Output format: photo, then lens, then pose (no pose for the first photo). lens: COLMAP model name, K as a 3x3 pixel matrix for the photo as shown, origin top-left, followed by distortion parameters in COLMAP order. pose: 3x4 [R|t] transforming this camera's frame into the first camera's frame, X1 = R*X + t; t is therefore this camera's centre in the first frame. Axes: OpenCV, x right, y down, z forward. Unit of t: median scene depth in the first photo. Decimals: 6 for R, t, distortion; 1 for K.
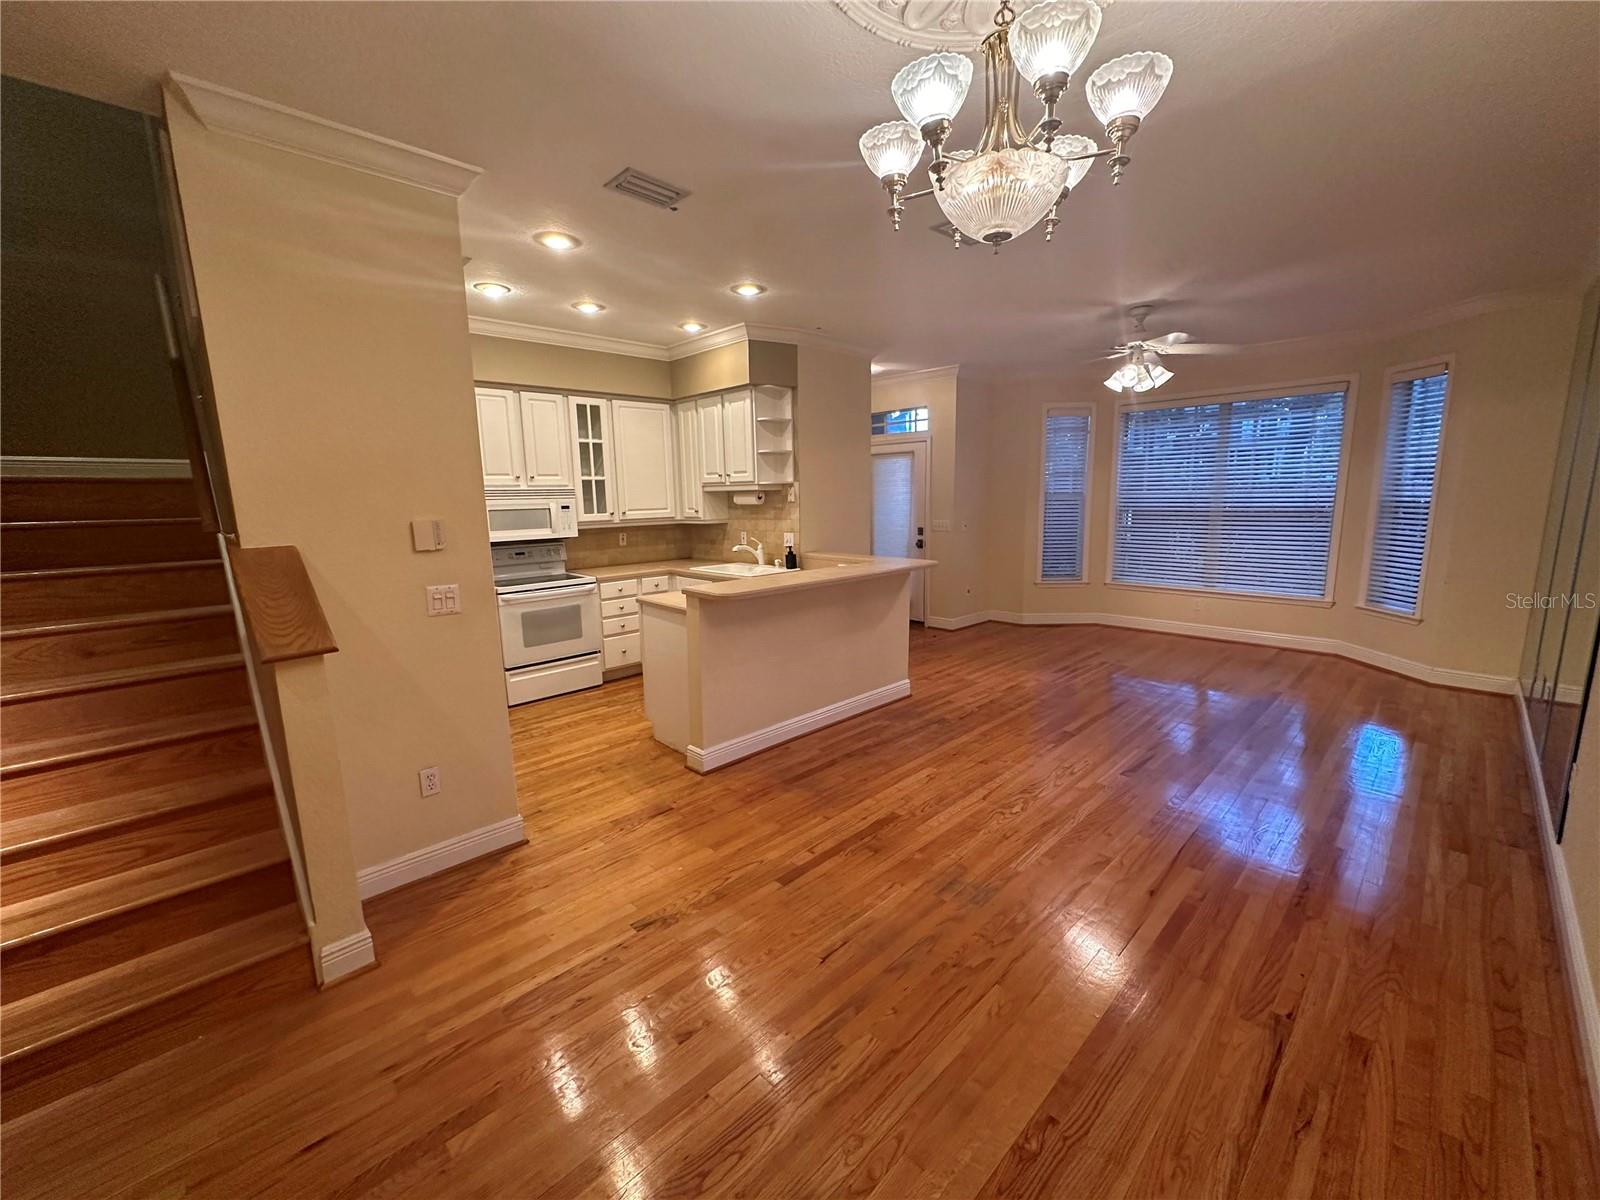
lens RADIAL K [[639.8, 0, 801.1], [0, 639.8, 597.2], [0, 0, 1]] dist [-0.000994, -0.000106]
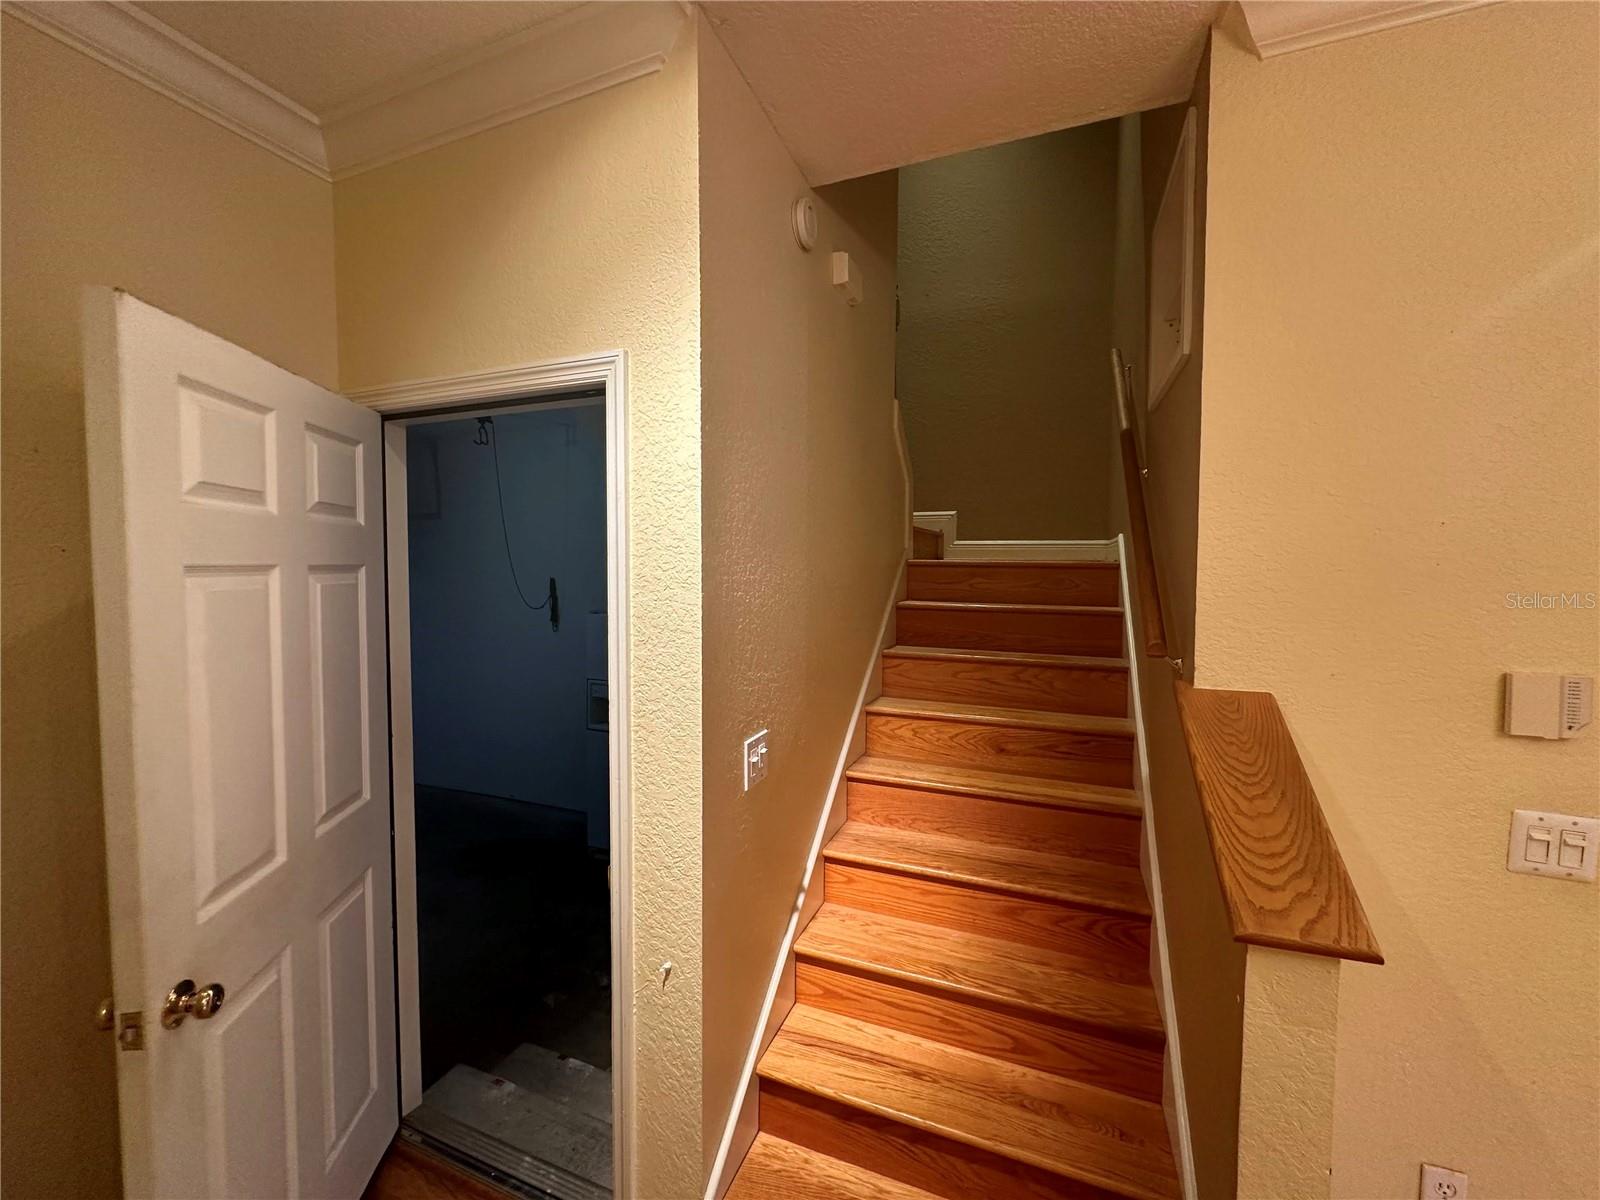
lens RADIAL K [[639.8, 0, 801.1], [0, 639.8, 597.2], [0, 0, 1]] dist [-0.000994, -0.000106]
pose [[0.410960, 0.067983, -0.909115, -0.379205], [-0.162298, 0.986742, 0.000422, -0.085557], [0.897090, 0.147374, 0.416545, 0.296968]]
